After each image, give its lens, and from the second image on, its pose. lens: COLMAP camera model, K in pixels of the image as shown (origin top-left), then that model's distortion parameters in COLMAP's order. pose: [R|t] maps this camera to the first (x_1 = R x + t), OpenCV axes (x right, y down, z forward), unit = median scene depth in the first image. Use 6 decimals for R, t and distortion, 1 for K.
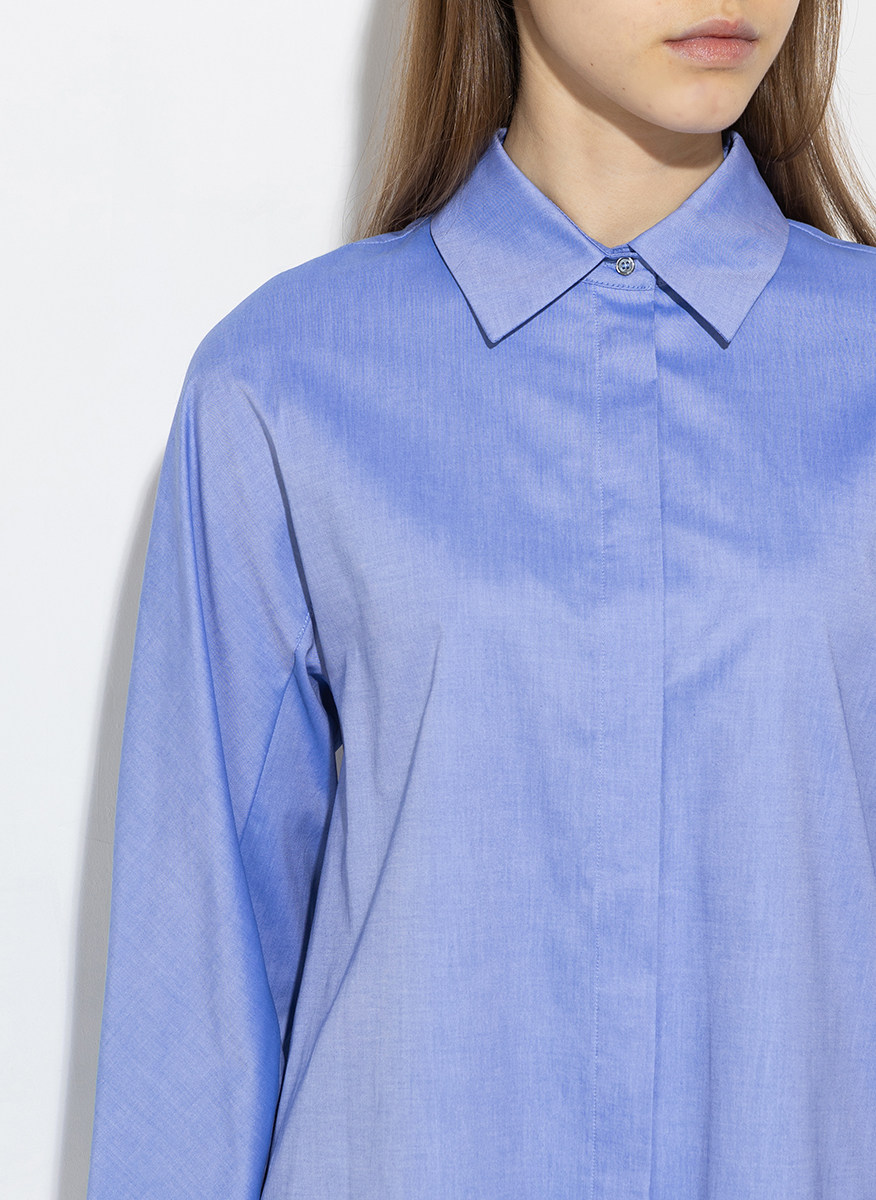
lens RADIAL K [[3413.1, 0, 438.0], [0, 3413.1, 600.0], [0, 0, 1]] dist [0.041410, 0.550679]
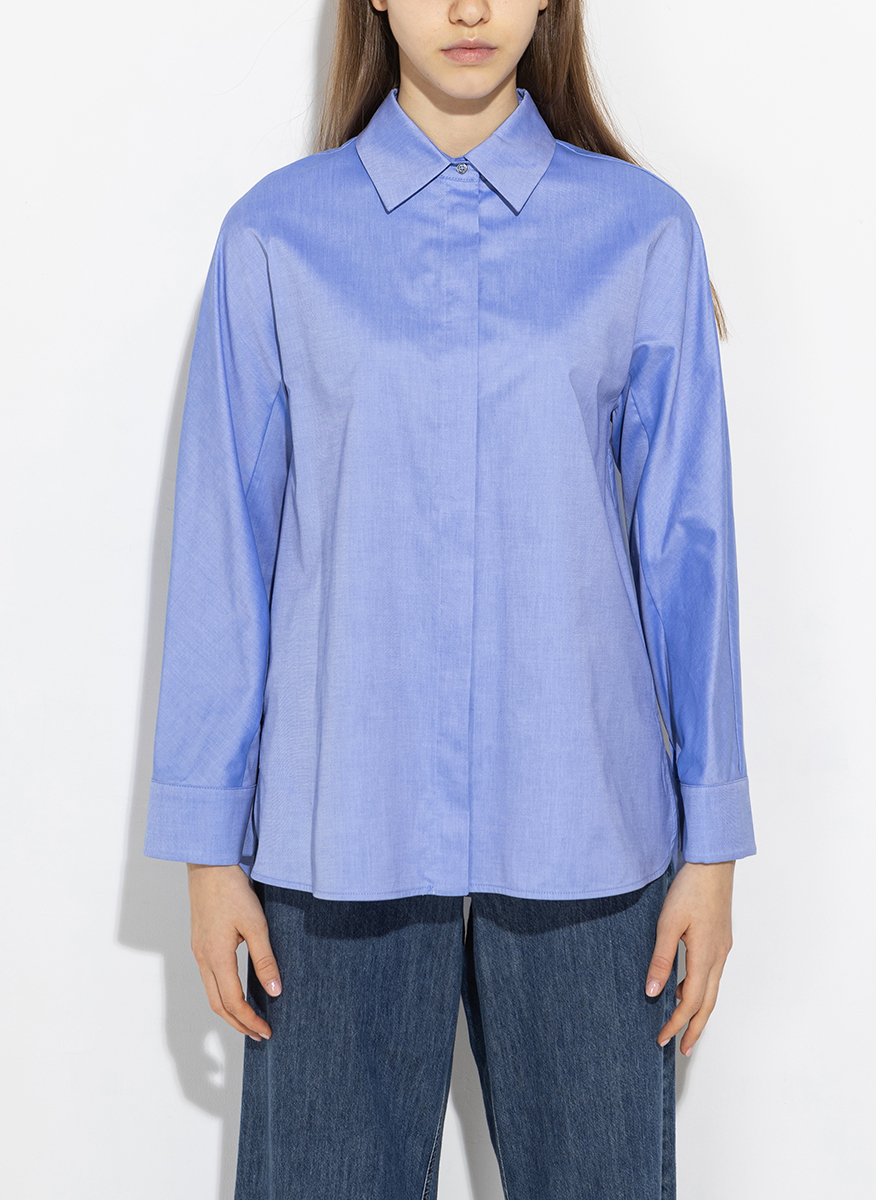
lens RADIAL K [[3413.1, 0, 438.0], [0, 3413.1, 600.0], [0, 0, 1]] dist [0.041410, 0.550679]
pose [[0.999848, 0.006003, -0.016380, 0.073431], [-0.005780, 0.999890, 0.013626, 0.105076], [0.016460, -0.013529, 0.999773, -0.799350]]
